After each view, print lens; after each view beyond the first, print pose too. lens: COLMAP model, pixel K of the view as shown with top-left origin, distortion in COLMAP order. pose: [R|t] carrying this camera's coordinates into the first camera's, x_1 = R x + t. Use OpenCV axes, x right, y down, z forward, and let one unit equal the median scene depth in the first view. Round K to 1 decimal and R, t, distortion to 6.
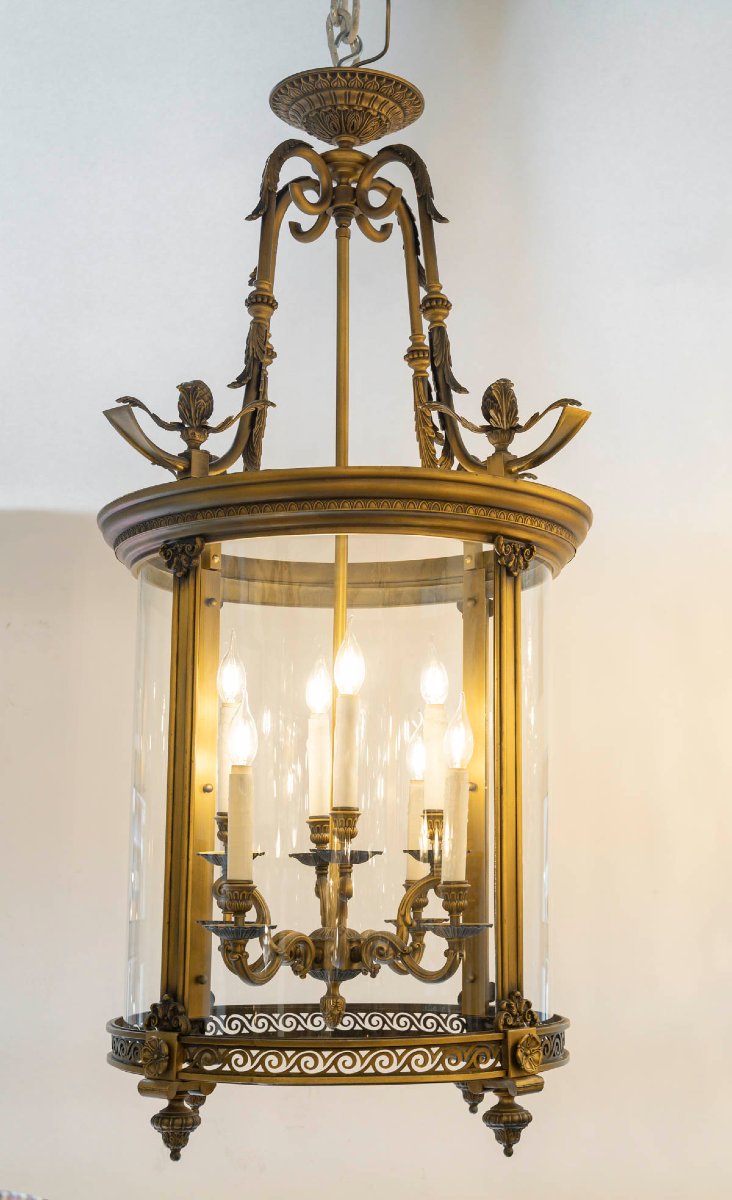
lens RADIAL K [[1754.5, 0, 368.2], [0, 1754.5, 600.2], [0, 0, 1]] dist [0.019447, 0.000000]
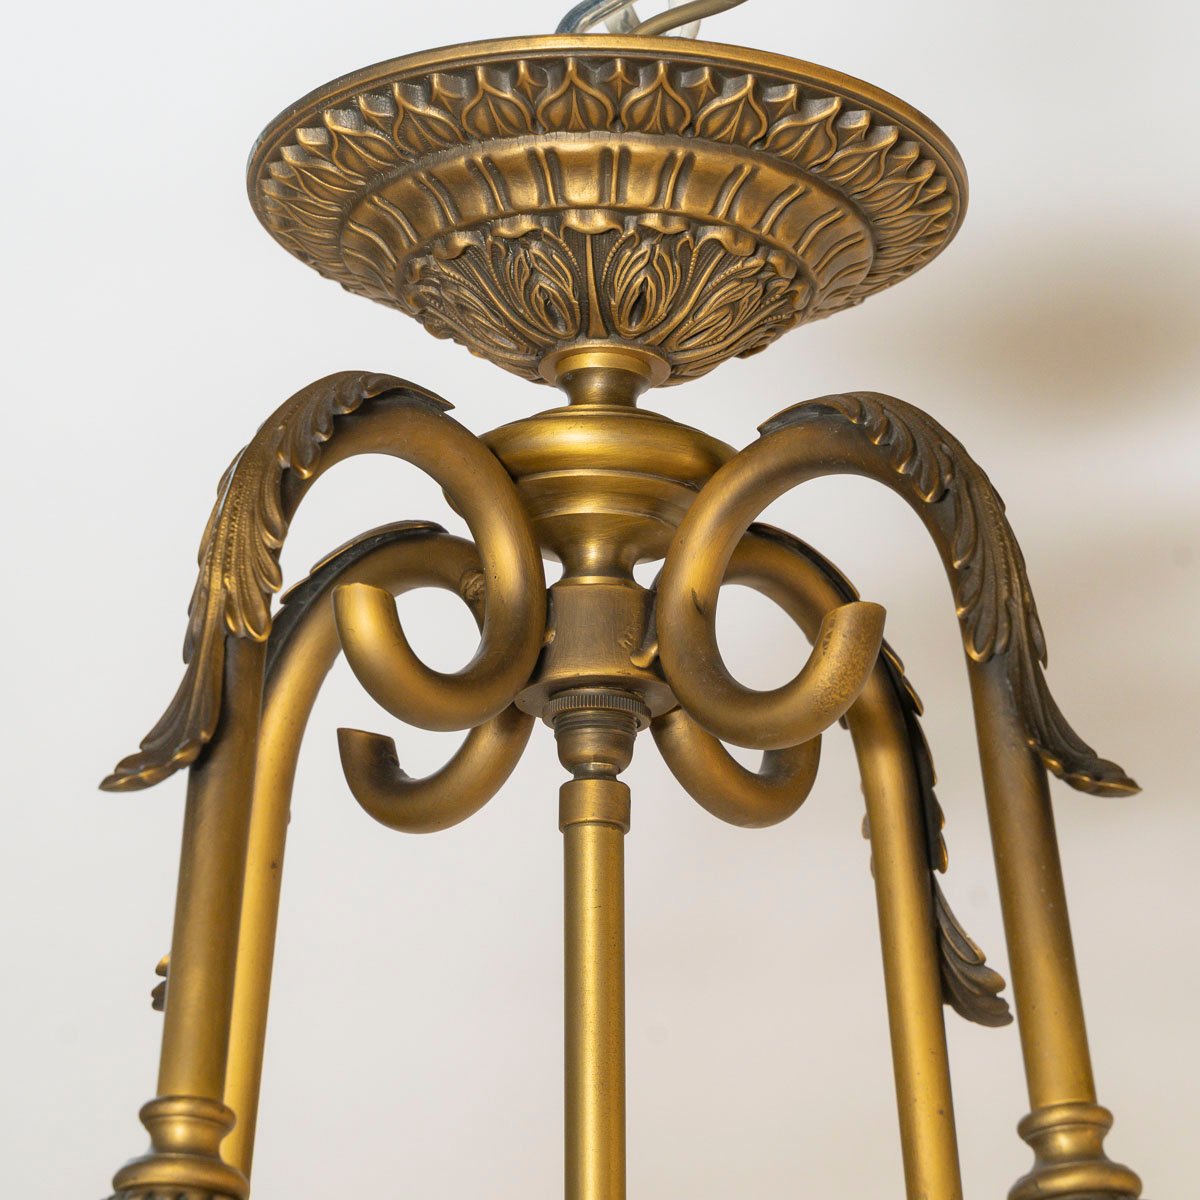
lens RADIAL K [[4068.6, 0, 600.1], [0, 4068.6, 600.0], [0, 0, 1]] dist [-0.312915, 0.000000]
pose [[0.999979, -0.006382, 0.001382, -0.014904], [0.006518, 0.988244, -0.152744, -0.168311], [-0.000391, 0.152750, 0.988265, 0.550281]]
